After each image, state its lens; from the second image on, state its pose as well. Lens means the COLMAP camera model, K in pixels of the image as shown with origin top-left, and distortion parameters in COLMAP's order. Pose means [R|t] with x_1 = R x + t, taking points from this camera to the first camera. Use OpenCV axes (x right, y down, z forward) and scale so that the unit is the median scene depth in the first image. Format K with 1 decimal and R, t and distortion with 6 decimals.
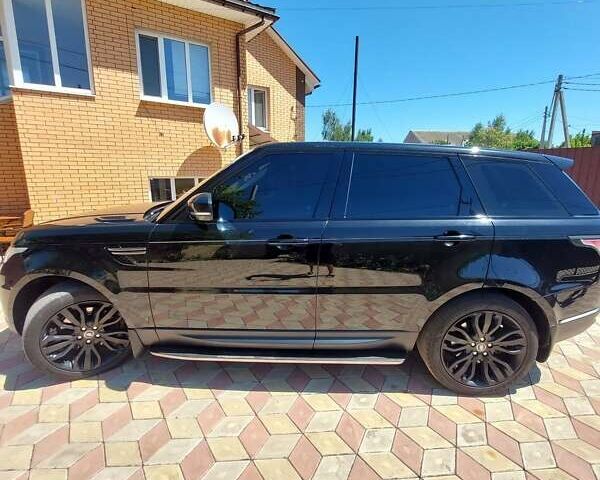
lens RADIAL K [[322.0, 0, 300.0], [0, 322.0, 240.0], [0, 0, 1]] dist [-0.014383, -0.000461]
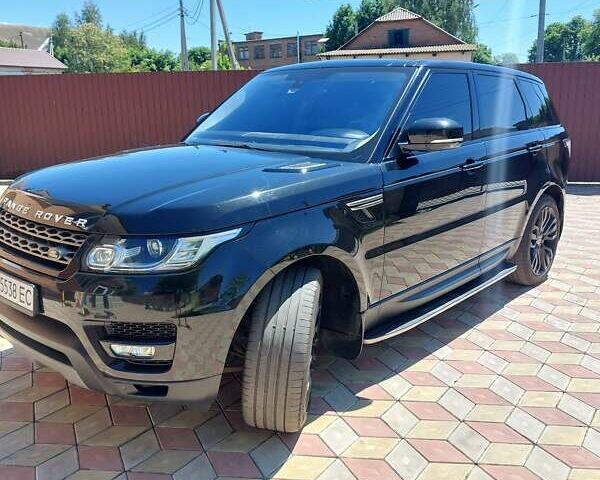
lens RADIAL K [[578.7, 0, 300.2], [0, 578.7, 232.0], [0, 0, 1]] dist [0.083677, -0.117052]
pose [[0.634305, -0.183914, 0.750888, -1.497042], [0.173670, 0.980364, 0.093412, -0.044735], [-0.753323, 0.071155, 0.653790, 0.236495]]
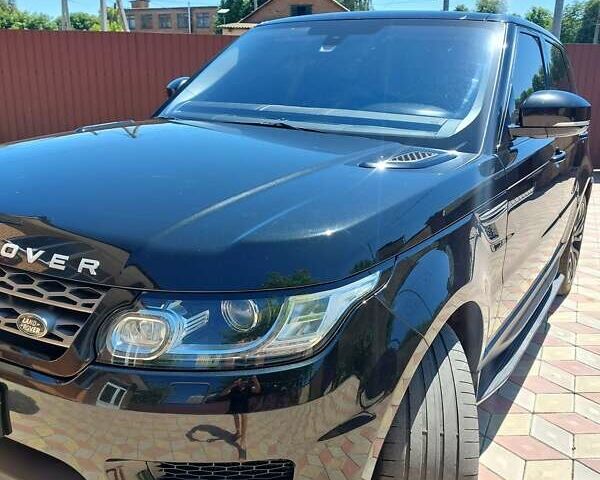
lens RADIAL K [[578.7, 0, 300.2], [0, 578.7, 232.0], [0, 0, 1]] dist [0.083677, -0.117052]
pose [[0.486020, -0.217008, 0.846576, -1.328263], [0.155802, 0.974678, 0.160399, -0.117383], [-0.859948, 0.053941, 0.507524, 0.737075]]
